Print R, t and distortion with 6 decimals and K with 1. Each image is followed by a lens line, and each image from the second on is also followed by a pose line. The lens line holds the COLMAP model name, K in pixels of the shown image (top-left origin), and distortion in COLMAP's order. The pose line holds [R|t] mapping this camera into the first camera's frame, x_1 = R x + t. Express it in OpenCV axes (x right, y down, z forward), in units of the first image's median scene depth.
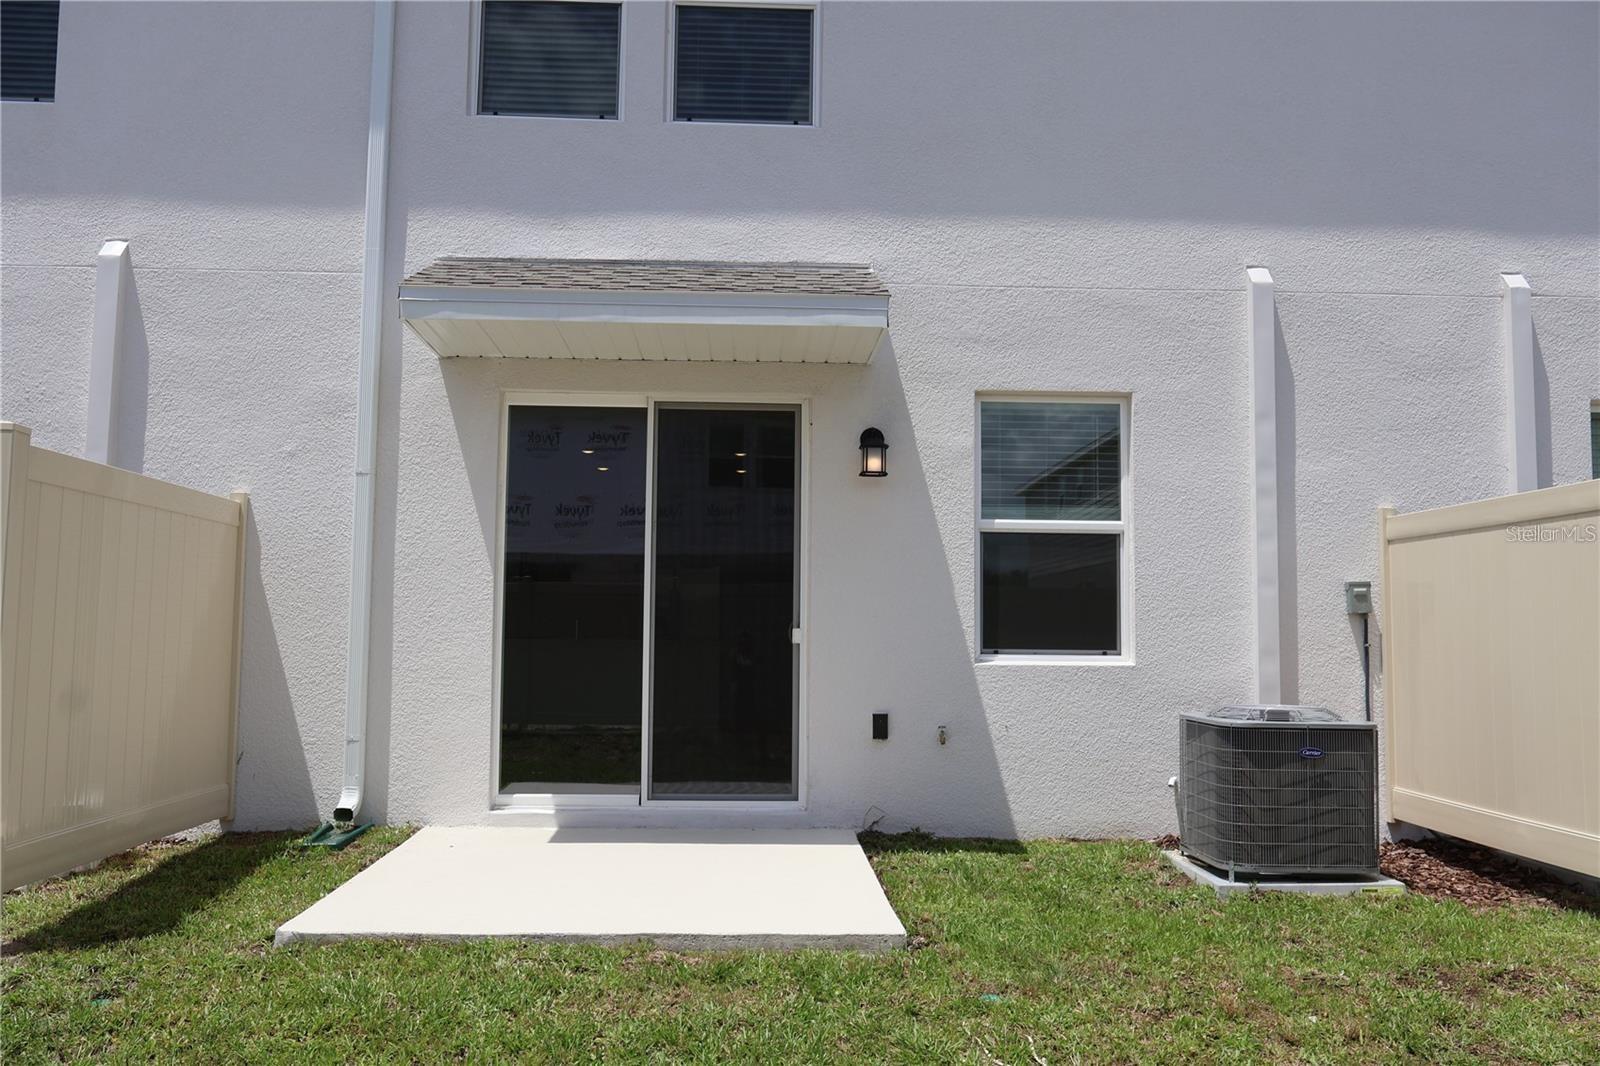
lens RADIAL K [[1412.7, 0, 800.0], [0, 1412.7, 533.0], [0, 0, 1]] dist [0.008311, 0.014715]
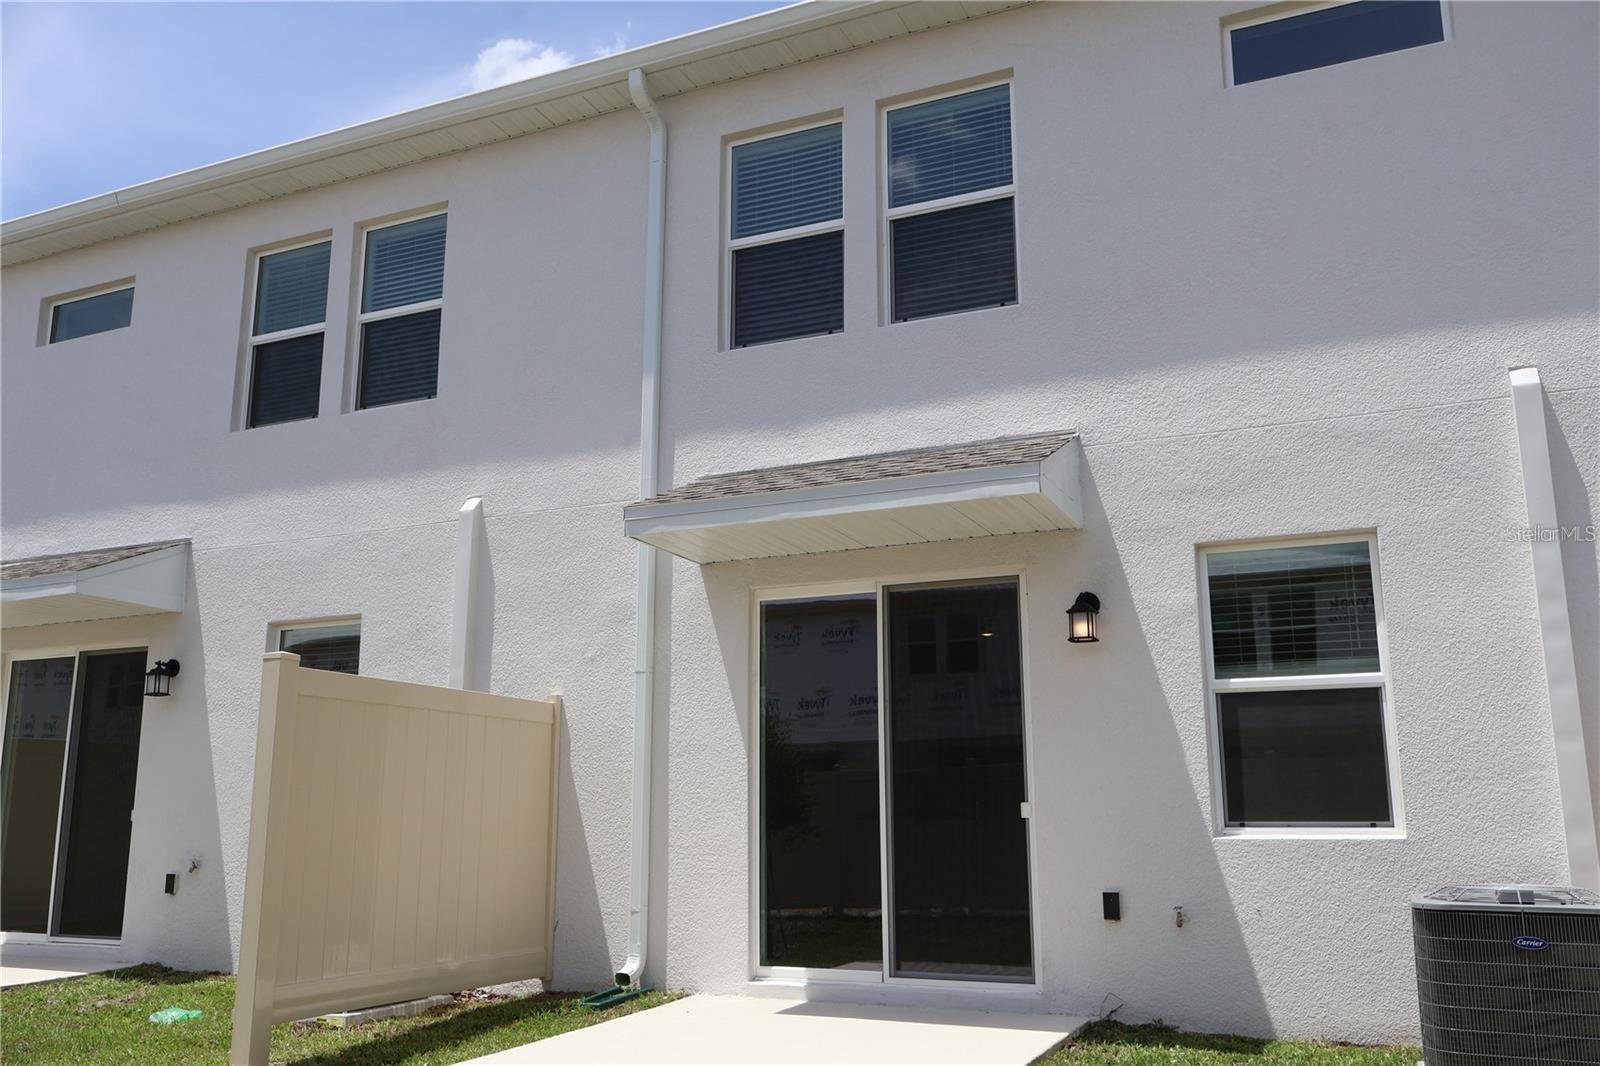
lens RADIAL K [[1412.7, 0, 800.0], [0, 1412.7, 533.0], [0, 0, 1]] dist [0.008311, 0.014715]
pose [[0.880600, -0.107944, -0.461401, 0.334872], [0.046371, 0.988666, -0.142794, 0.015471], [0.471585, 0.104348, 0.875625, 0.046586]]
